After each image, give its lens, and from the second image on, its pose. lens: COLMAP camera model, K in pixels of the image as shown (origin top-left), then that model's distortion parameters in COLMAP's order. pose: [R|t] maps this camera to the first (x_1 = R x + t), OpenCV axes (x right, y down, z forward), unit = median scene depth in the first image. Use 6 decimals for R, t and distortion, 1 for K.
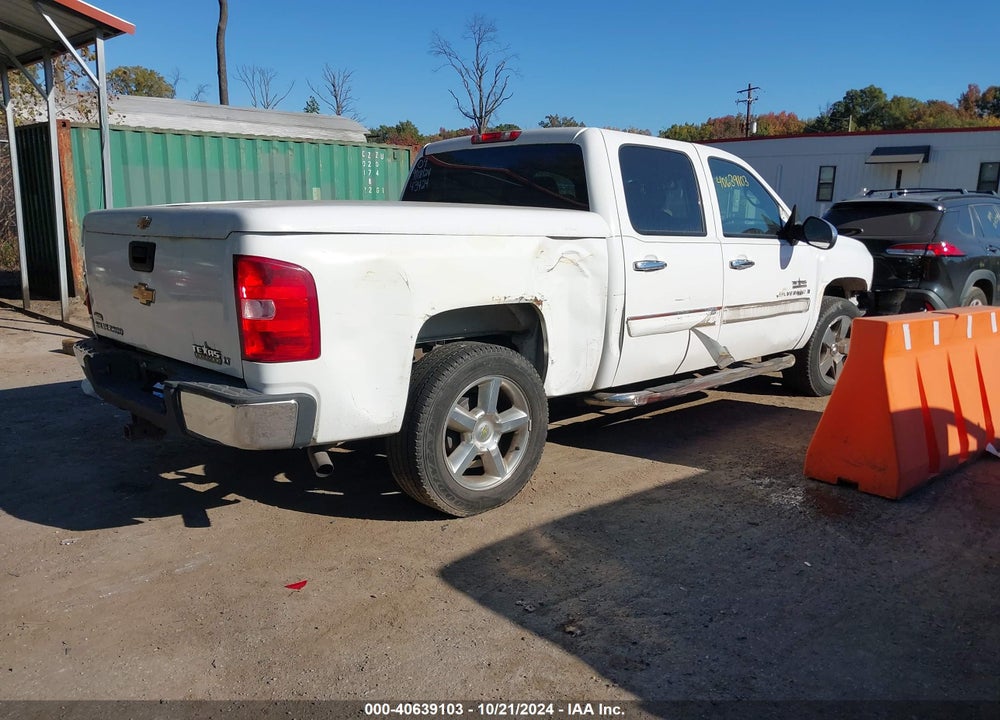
lens RADIAL K [[813.8, 0, 517.5], [0, 813.8, 374.7], [0, 0, 1]] dist [0.012900, 0.000820]
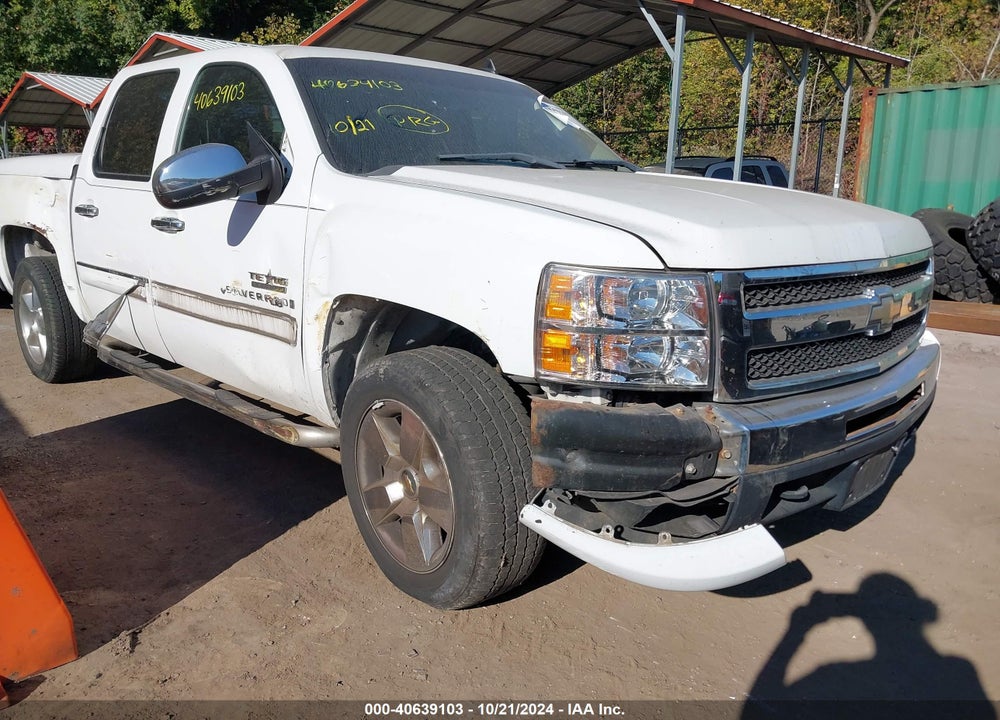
lens RADIAL K [[830.2, 0, 554.4], [0, 830.2, 389.3], [0, 0, 1]] dist [0.010036, 0.008777]
pose [[-0.016045, 0.215366, -0.976402, 1.095870], [-0.212565, 0.953470, 0.213801, -0.249396], [0.977015, 0.210979, 0.030481, 1.495966]]
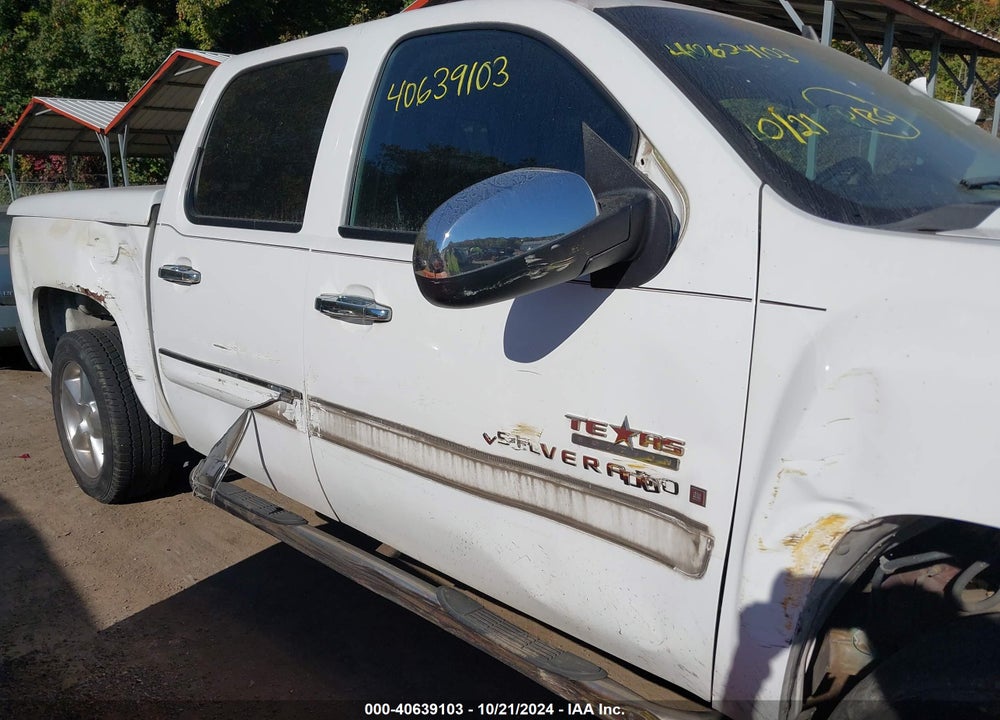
lens RADIAL K [[800.2, 0, 551.4], [0, 800.2, 384.1], [0, 0, 1]] dist [0.045855, -0.049525]
pose [[-0.001099, 0.200459, -0.979701, 0.748001], [-0.190063, 0.961802, 0.197010, -0.220815], [0.981771, 0.186421, 0.037043, 1.234546]]
